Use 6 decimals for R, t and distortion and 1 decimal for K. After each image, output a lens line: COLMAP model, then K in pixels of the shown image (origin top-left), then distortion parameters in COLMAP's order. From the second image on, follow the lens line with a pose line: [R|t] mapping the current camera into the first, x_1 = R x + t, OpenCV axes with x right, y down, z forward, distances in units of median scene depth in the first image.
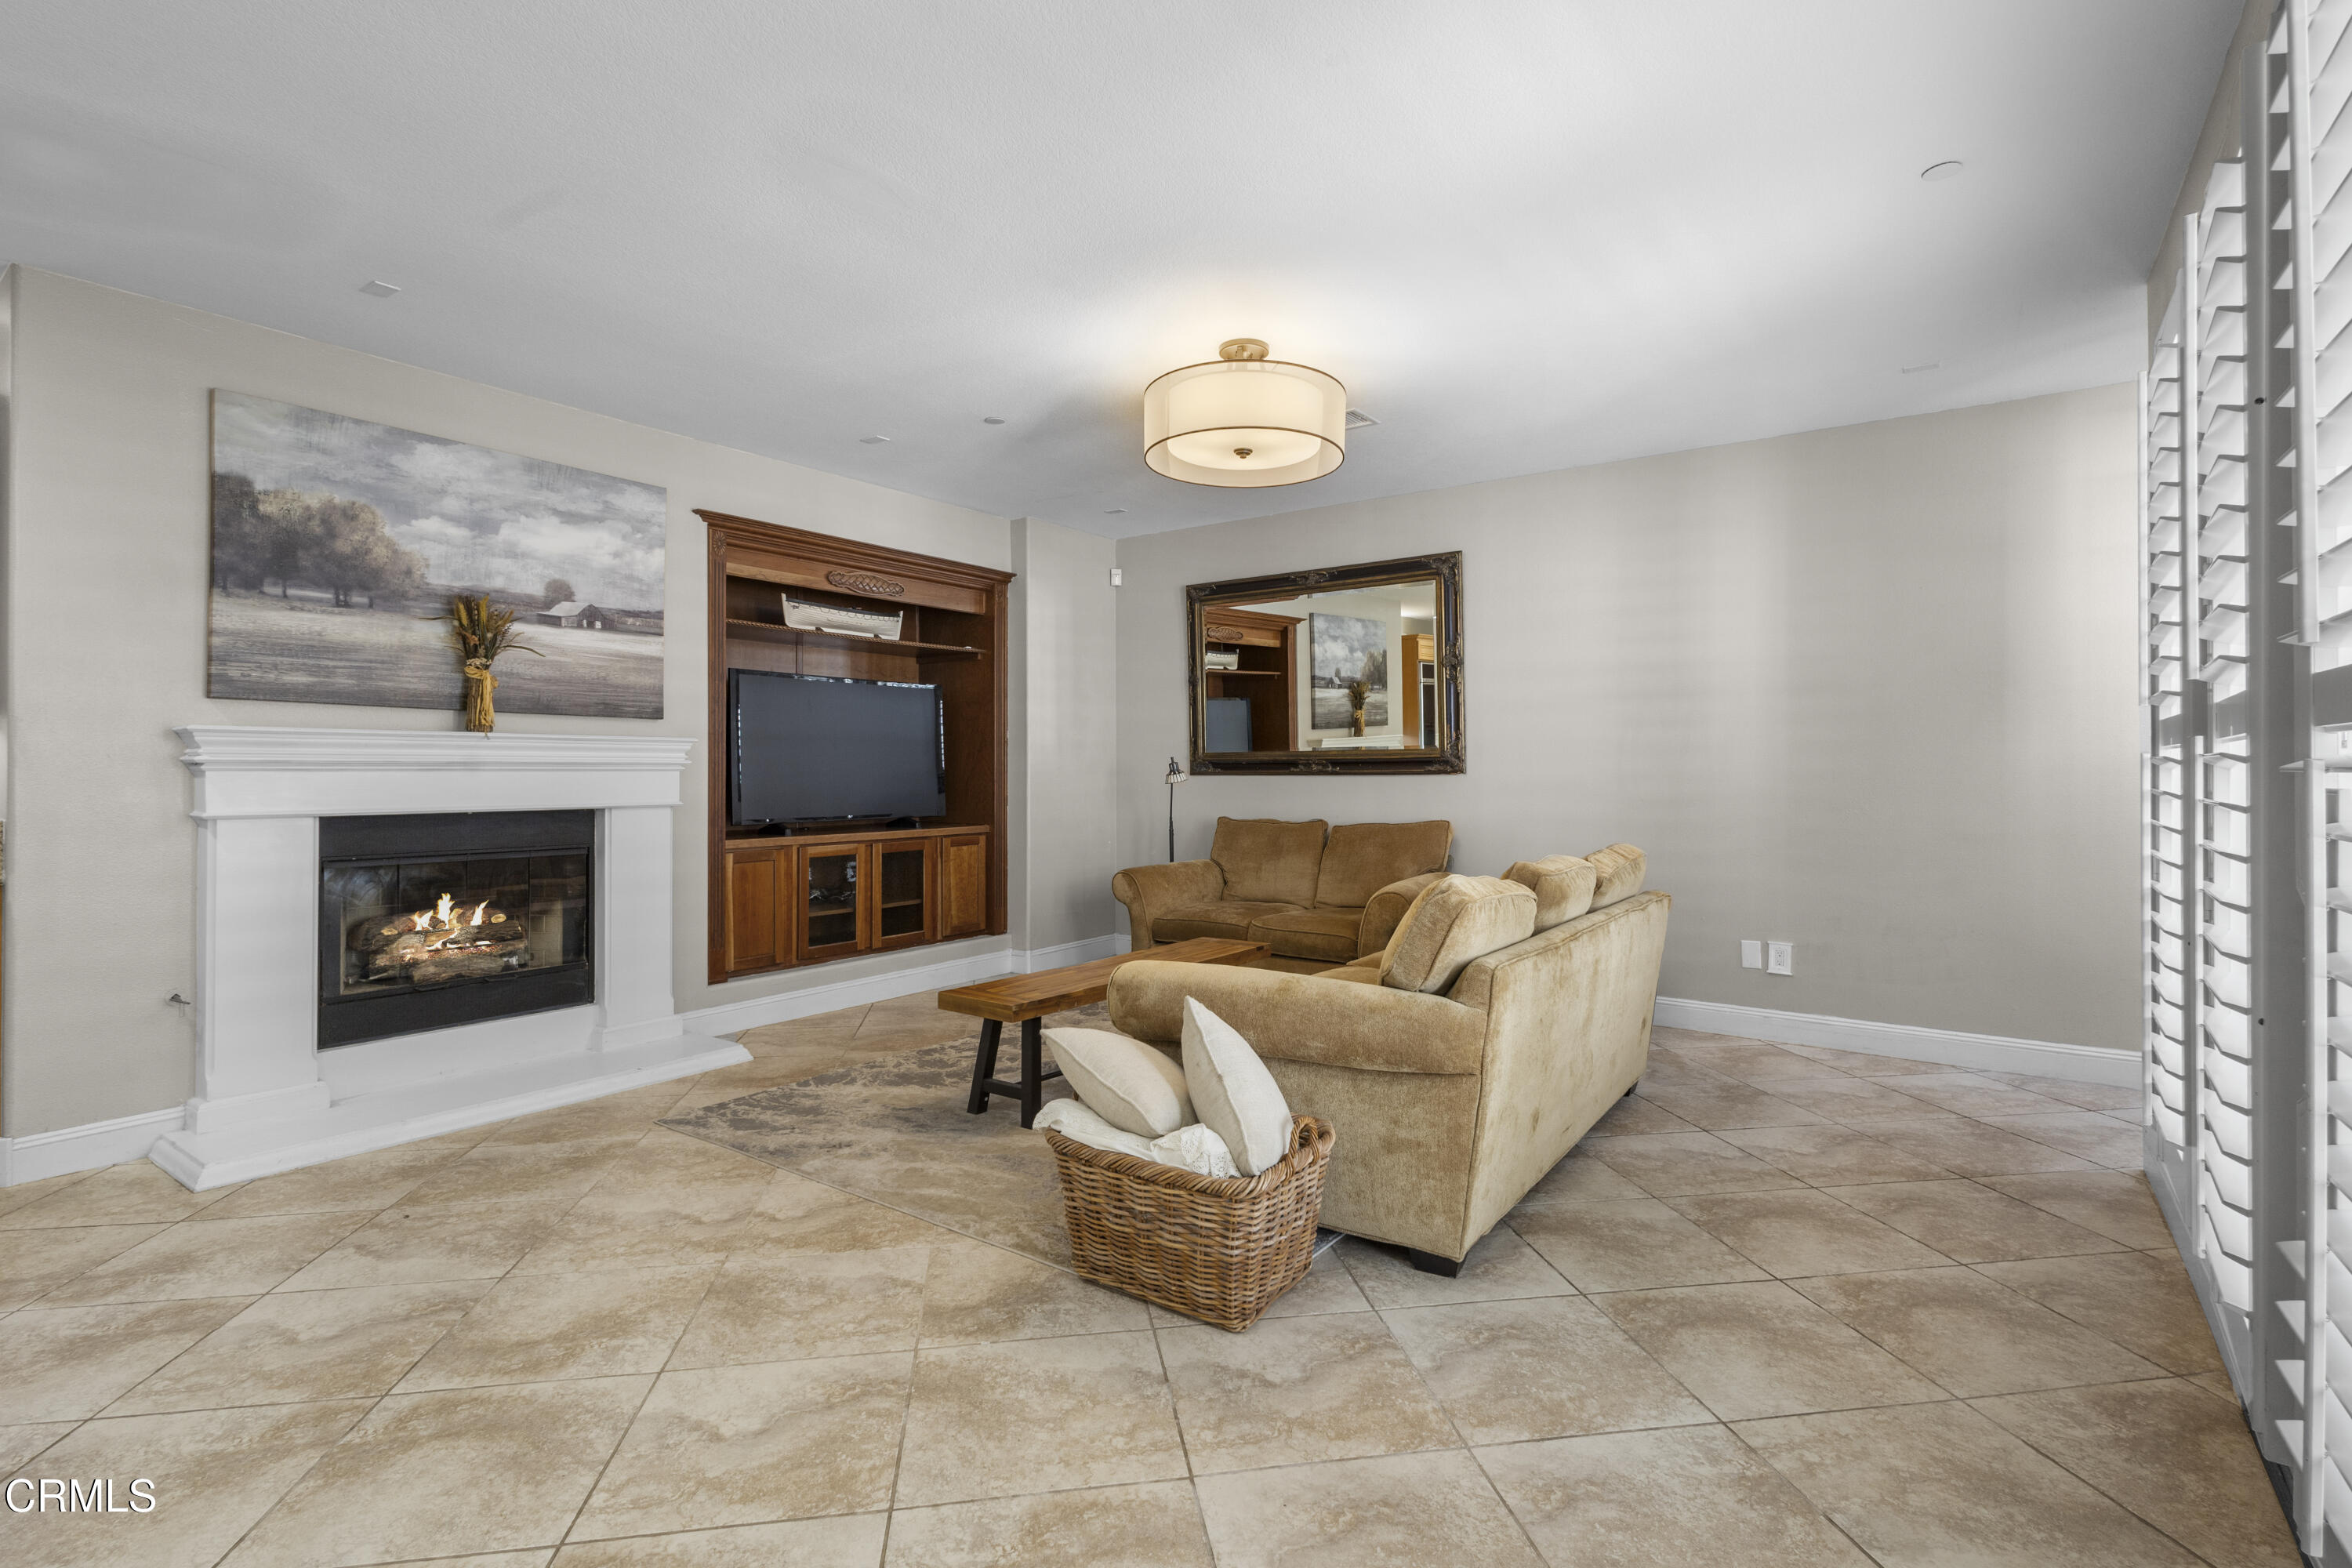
lens RADIAL K [[1085.0, 0, 1168.7], [0, 1085.0, 763.8], [0, 0, 1]] dist [0.013106, -0.003683]
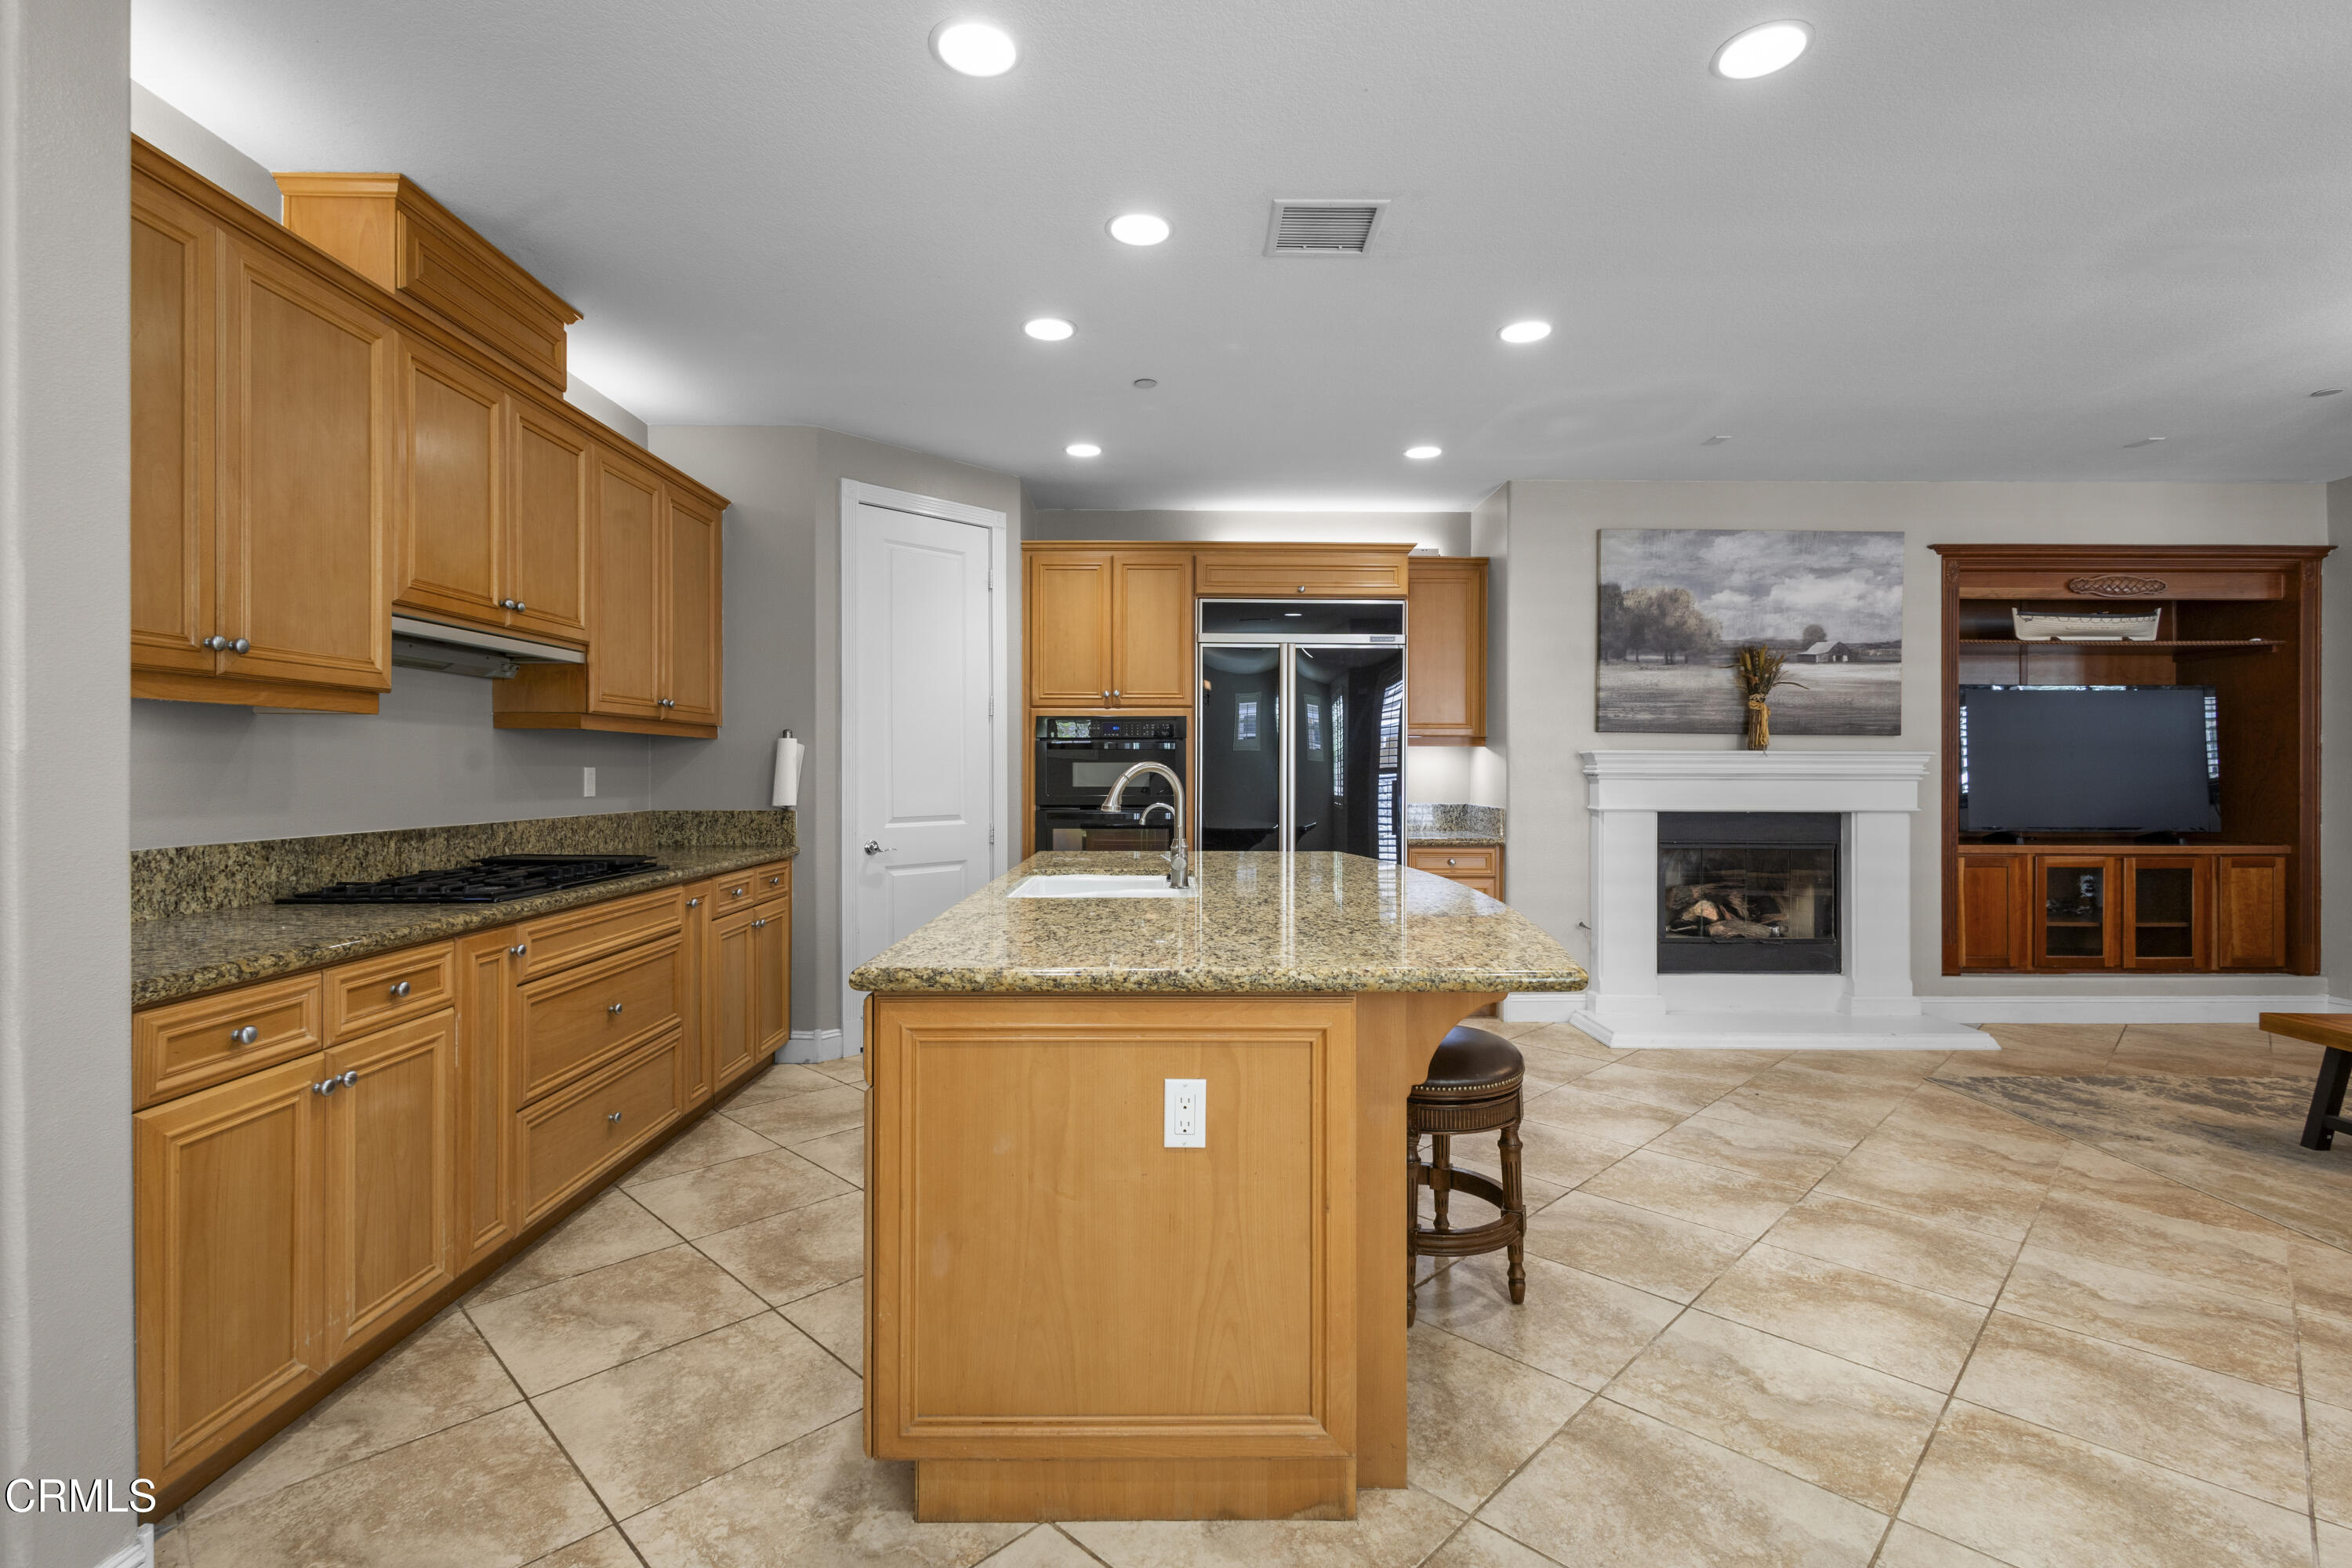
lens RADIAL K [[1085.0, 0, 1180.3], [0, 1085.0, 770.9], [0, 0, 1]] dist [0.013106, -0.003683]
pose [[0.609505, 0.000099, -0.792782, -0.022297], [0.001587, 0.999998, 0.001345, -0.007408], [0.792780, -0.002077, 0.609504, -0.332846]]
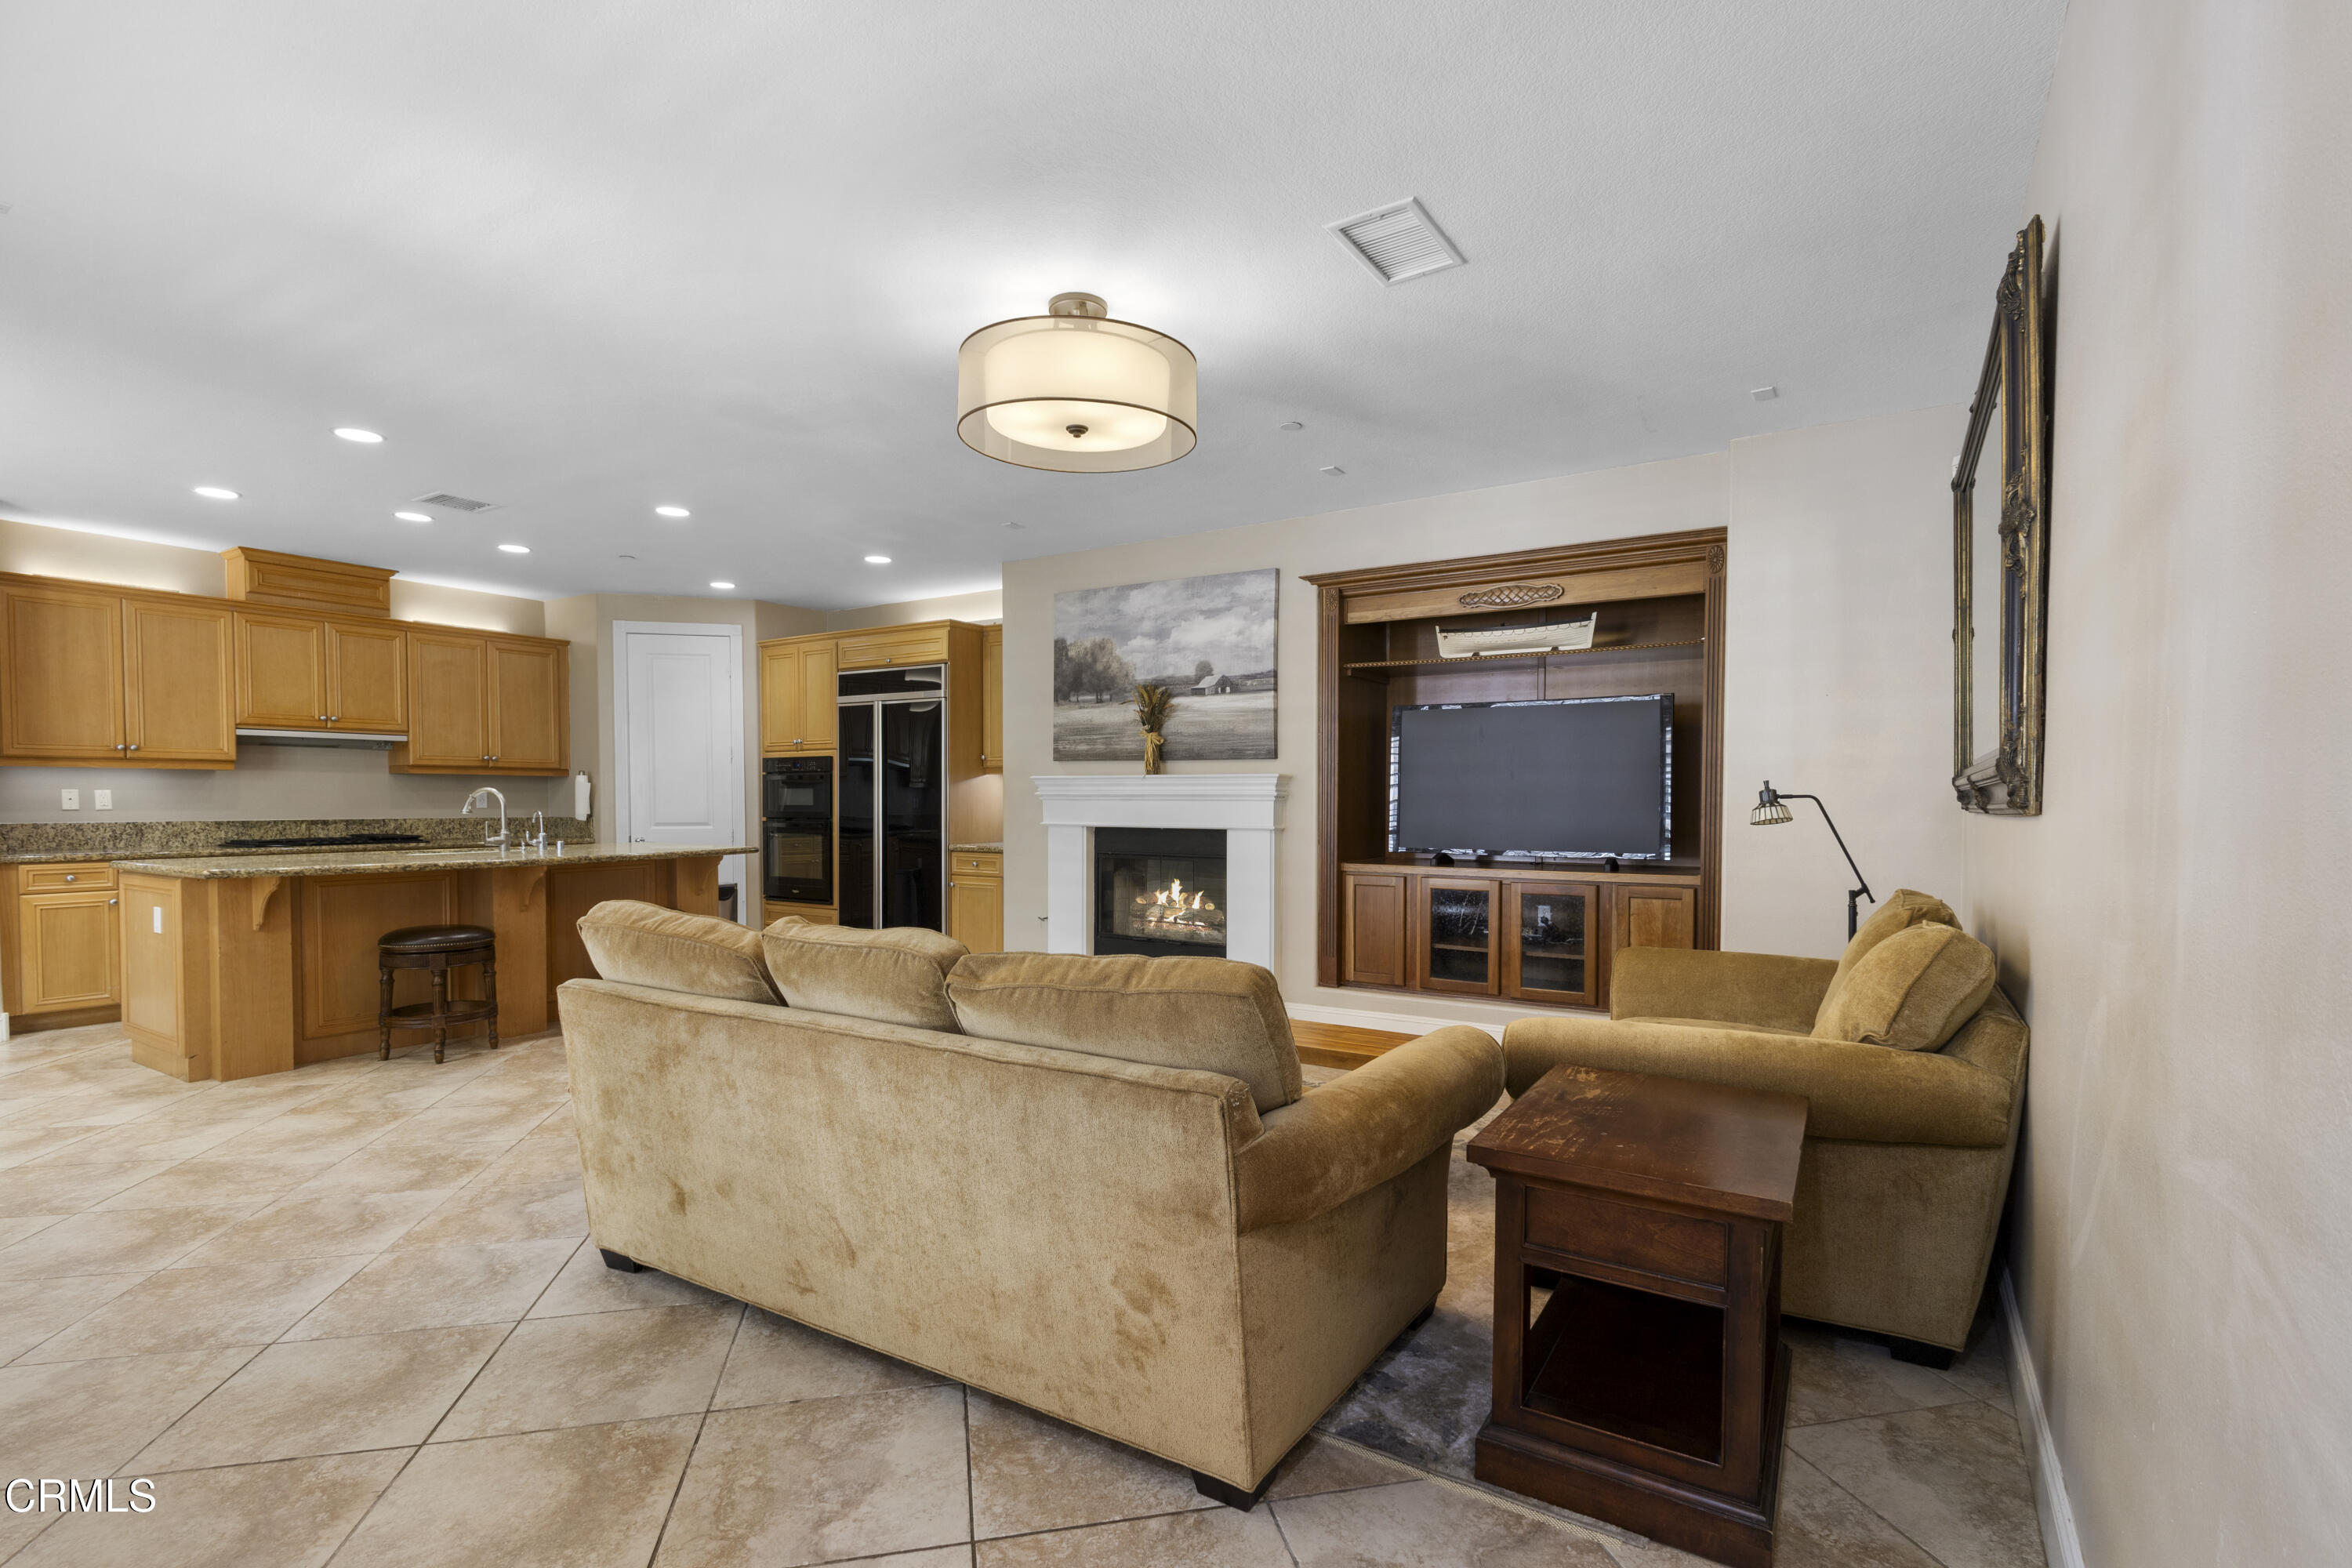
lens RADIAL K [[1085.0, 0, 1177.2], [0, 1085.0, 822.0], [0, 0, 1]] dist [0.013106, -0.003683]
pose [[0.070200, 0.020308, -0.997326, 0.844321], [0.002489, 0.999786, 0.020534, 0.005461], [0.997530, -0.003924, 0.070135, 0.914854]]
